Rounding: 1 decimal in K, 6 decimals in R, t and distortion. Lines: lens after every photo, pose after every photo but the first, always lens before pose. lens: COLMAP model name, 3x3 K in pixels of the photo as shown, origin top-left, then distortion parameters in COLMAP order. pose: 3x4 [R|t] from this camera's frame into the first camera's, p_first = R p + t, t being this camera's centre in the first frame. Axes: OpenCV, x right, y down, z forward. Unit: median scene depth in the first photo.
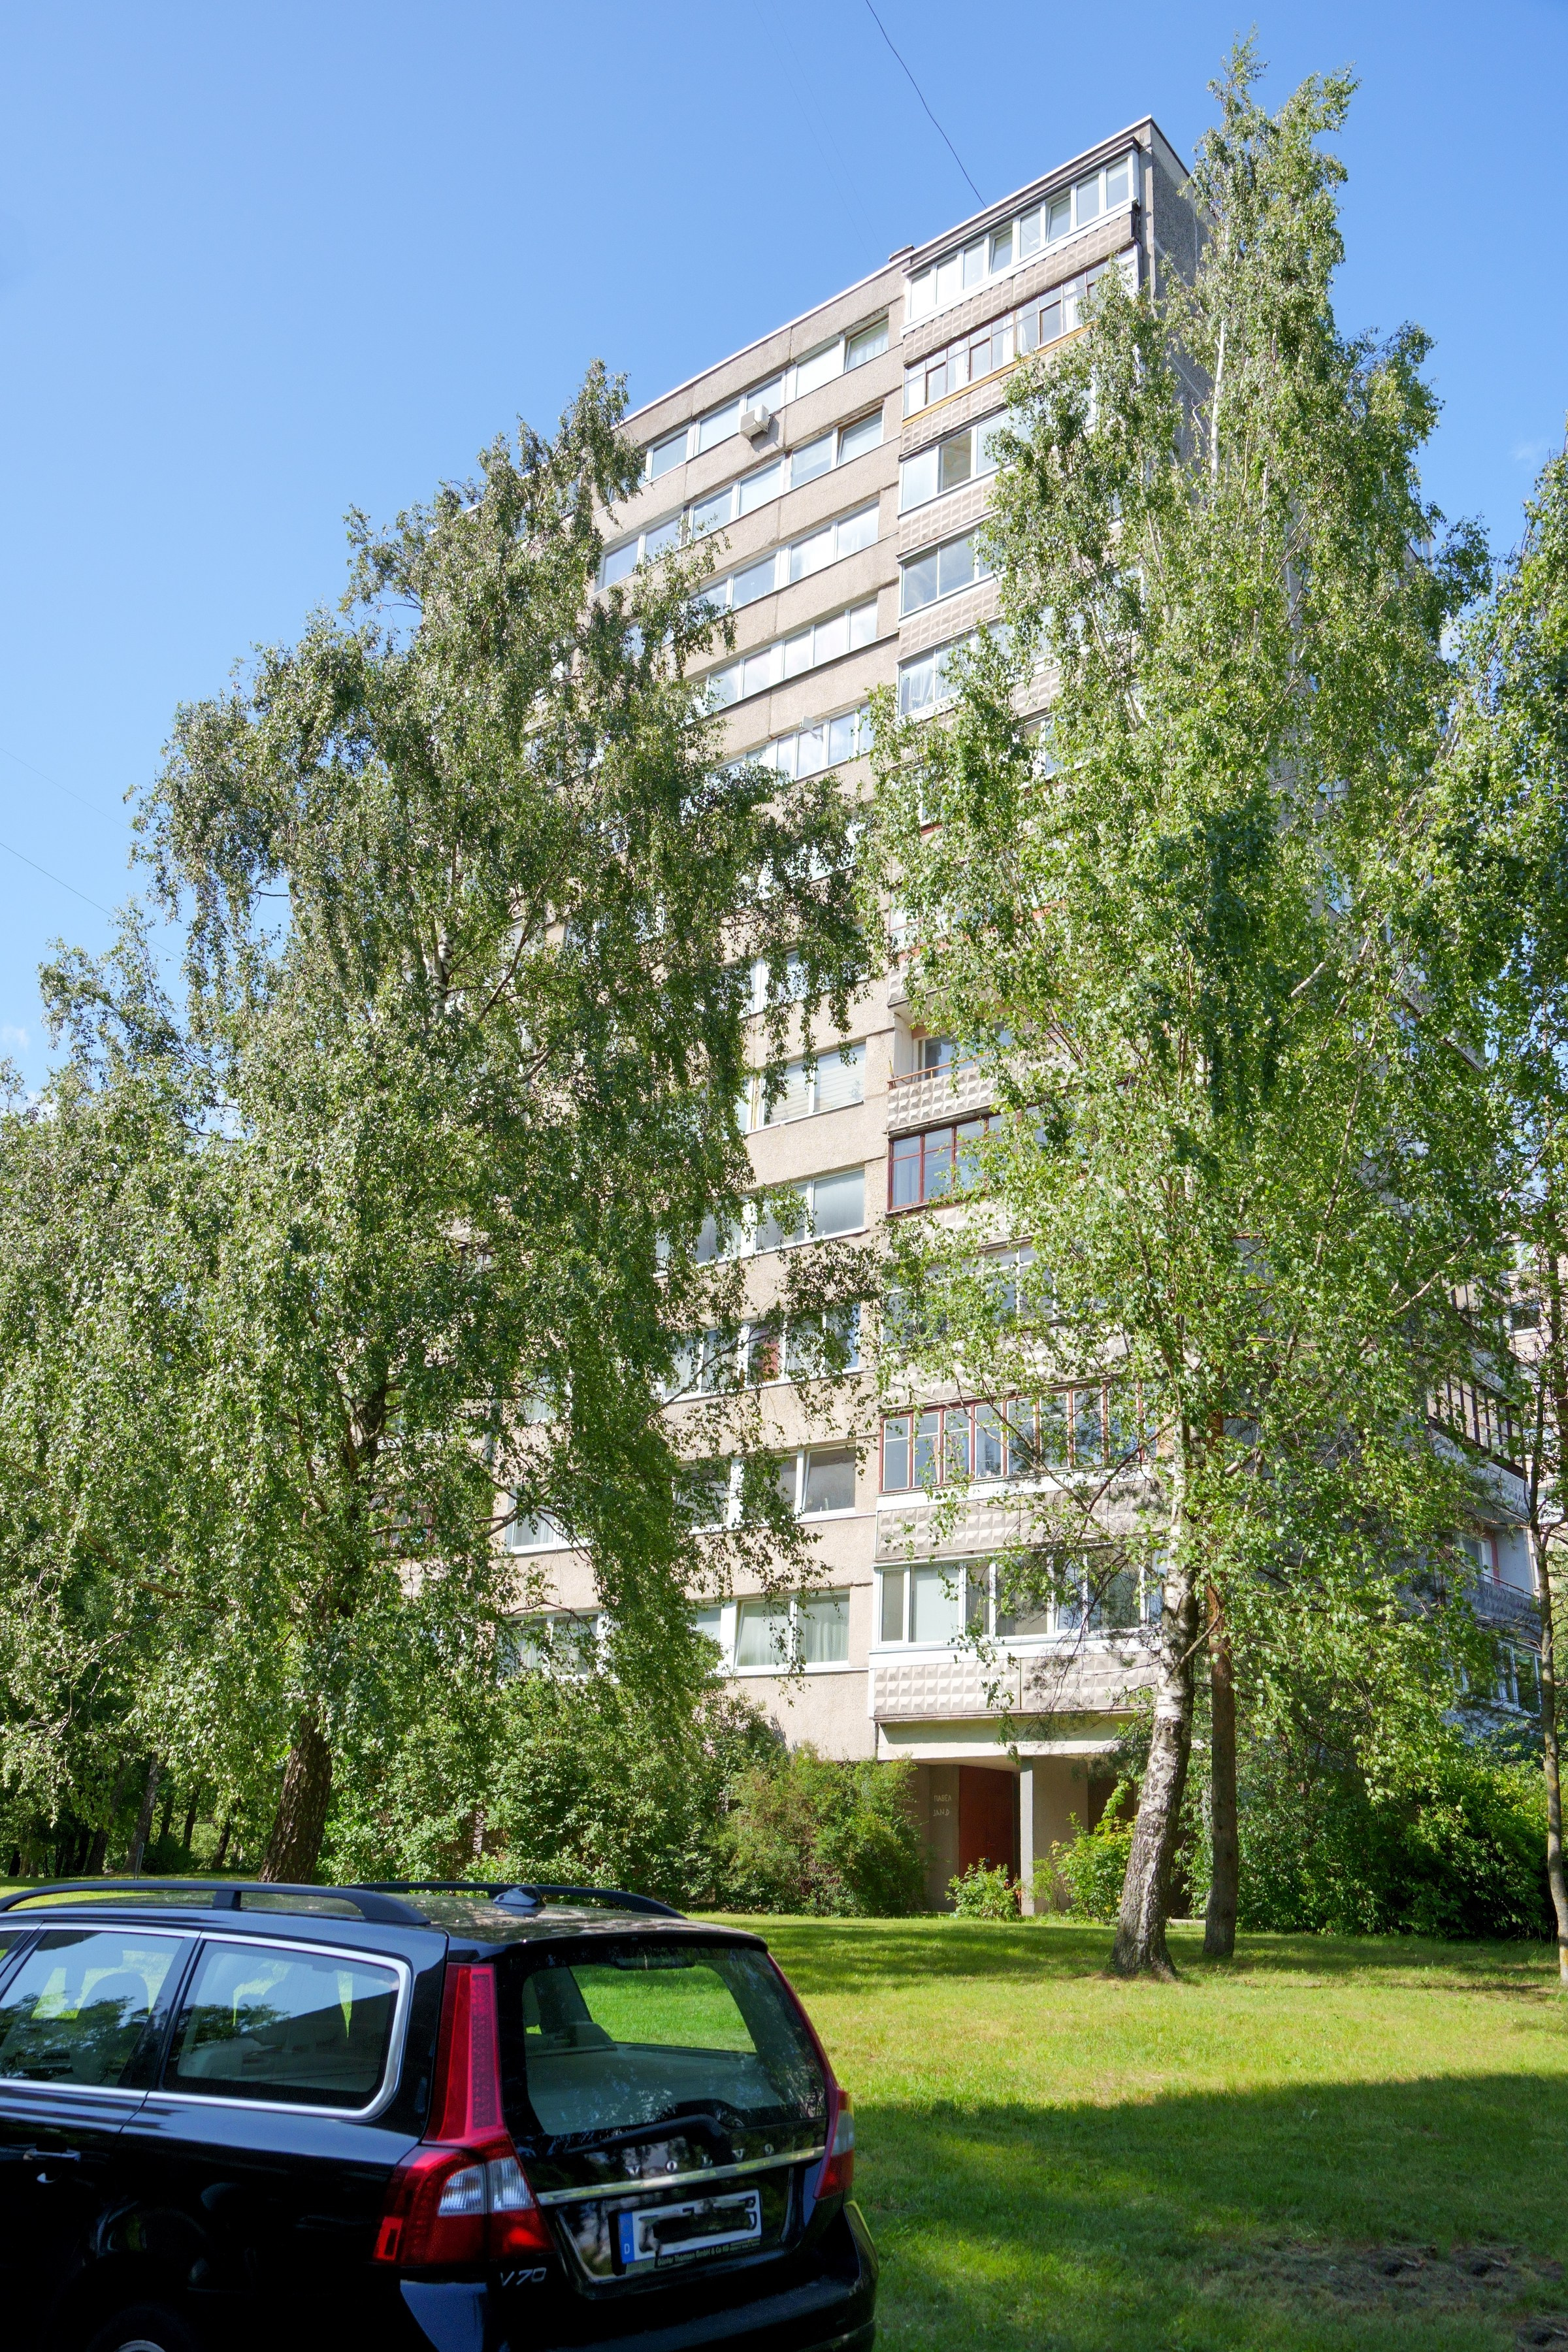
lens RADIAL K [[1743.0, 0, 801.8], [0, 1743.0, 1200.3], [0, 0, 1]] dist [-0.006018, -0.001699]
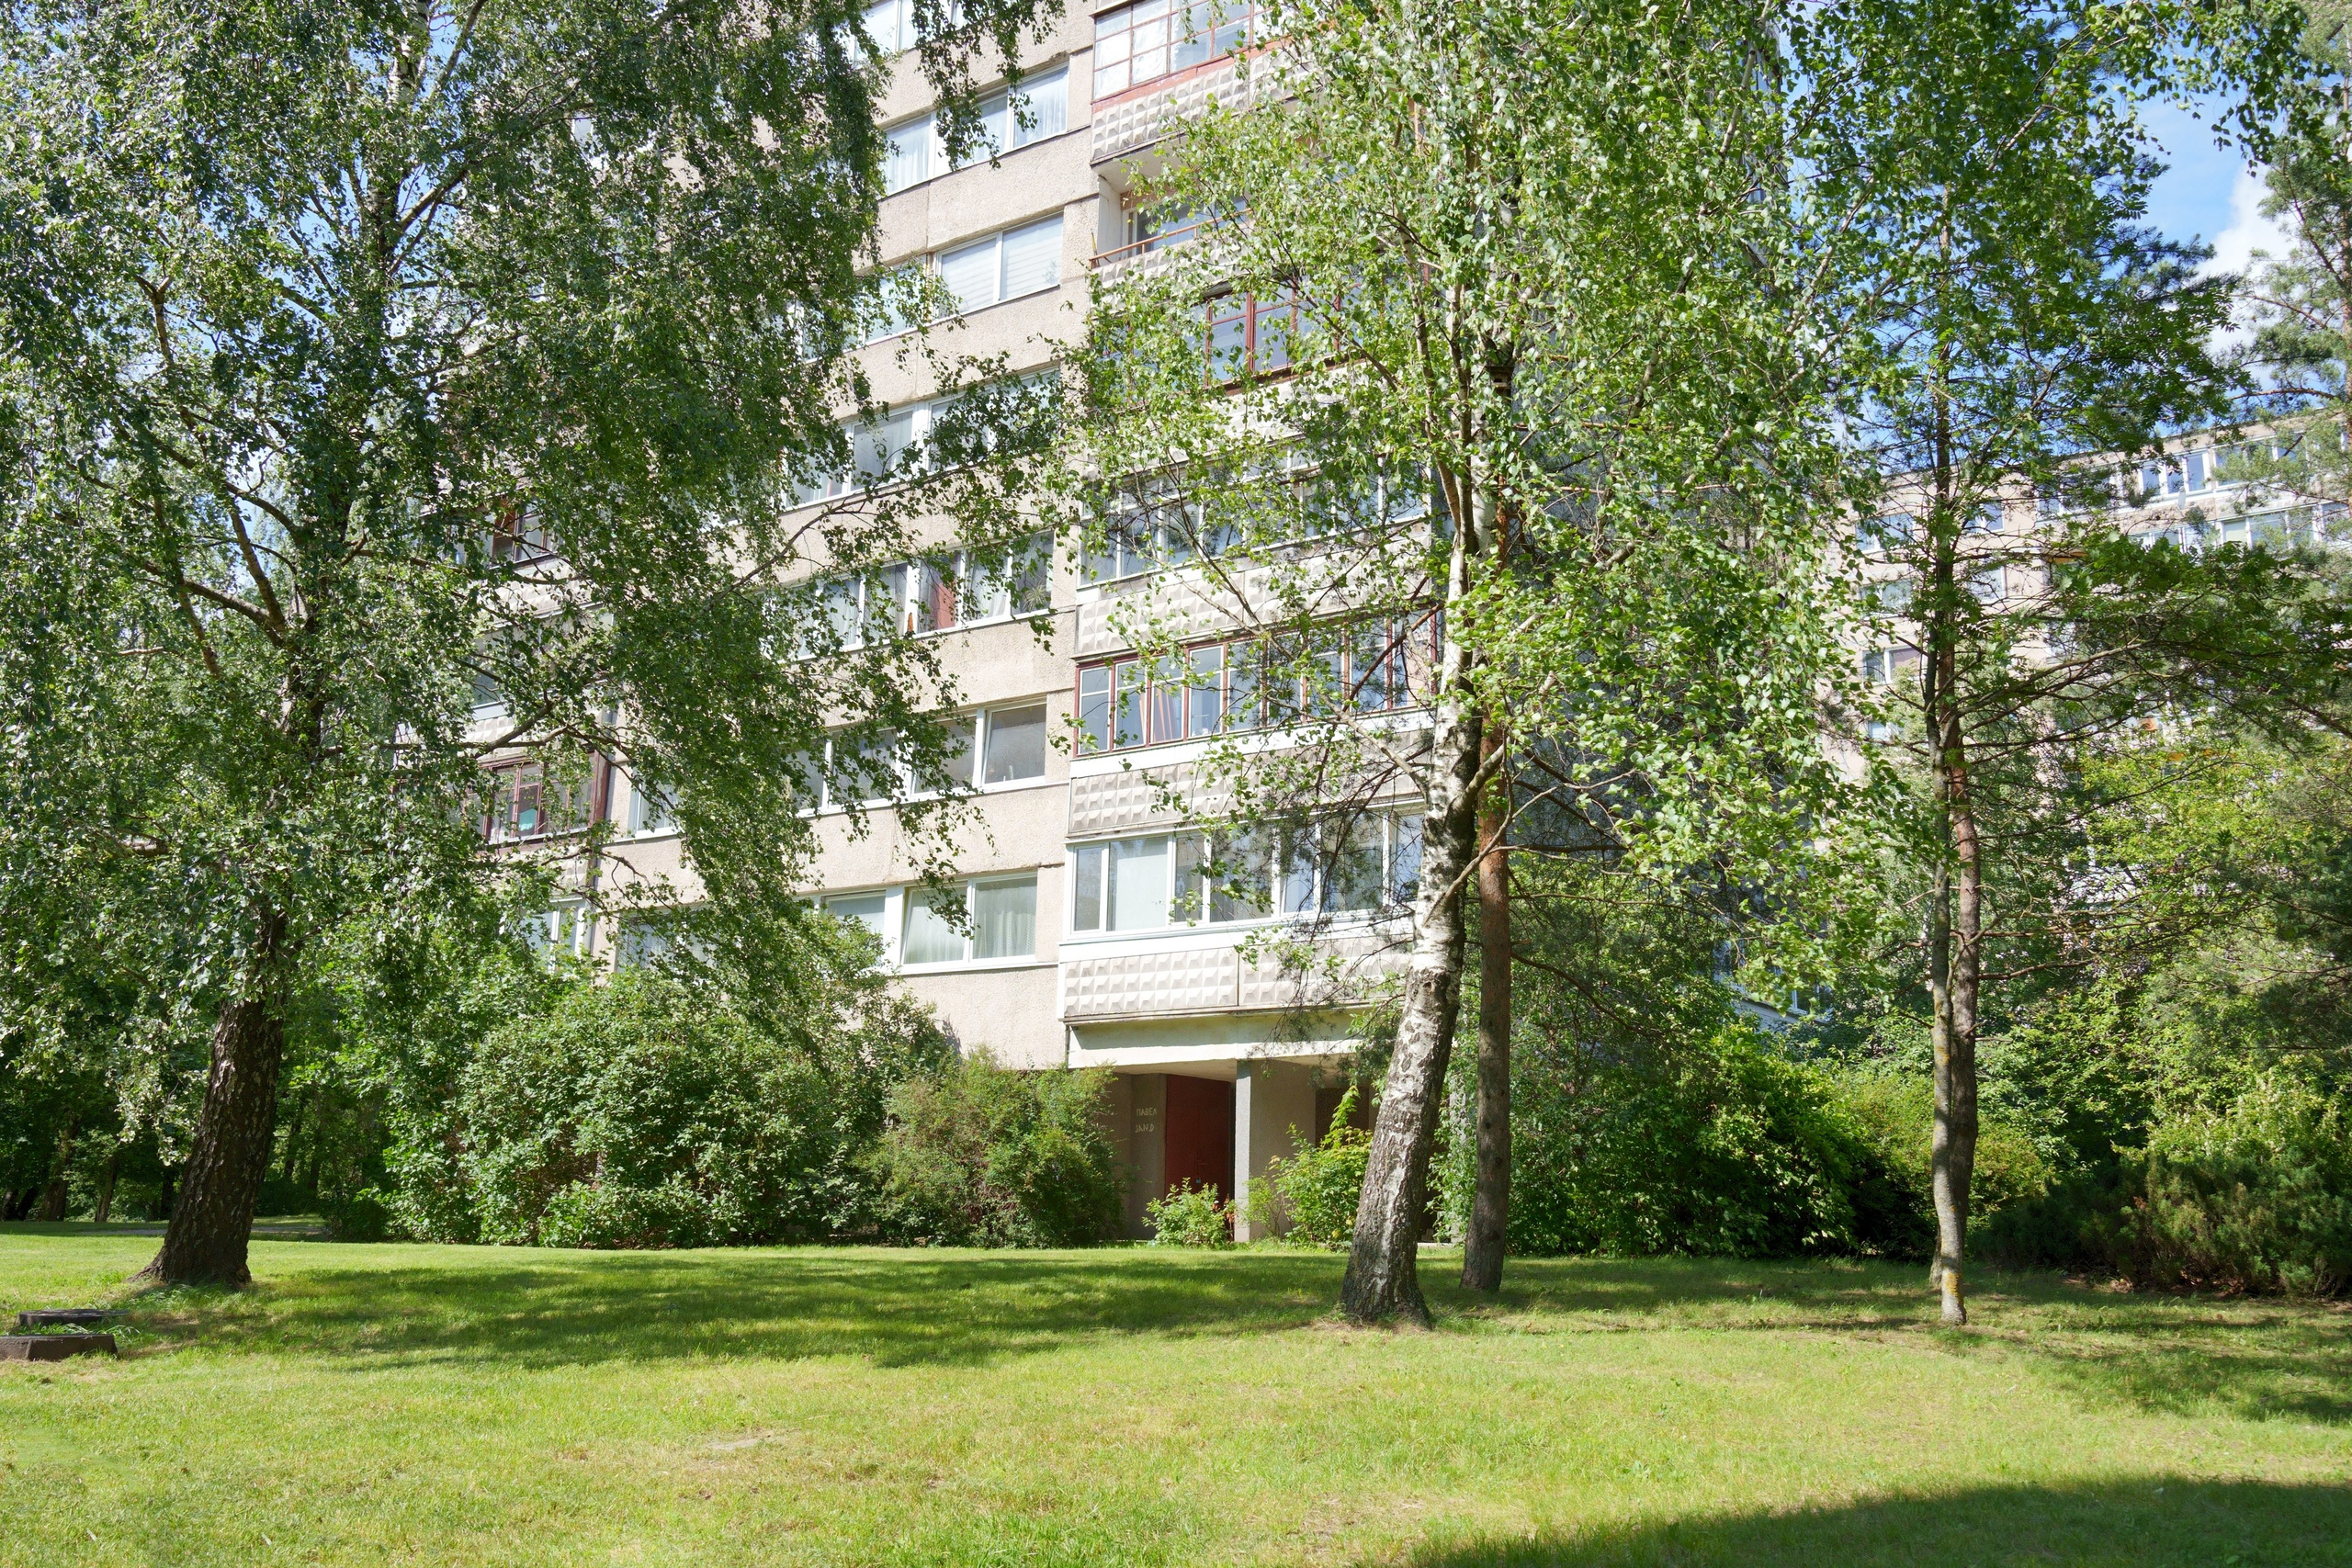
lens RADIAL K [[1809.1, 0, 1176.0], [0, 1809.1, 784.0], [0, 0, 1]] dist [-0.004485, 0.003755]
pose [[0.996946, 0.000334, 0.078089, 0.030211], [-0.011311, 0.990063, 0.140171, 0.069898], [-0.077266, -0.140627, 0.987043, 0.172027]]
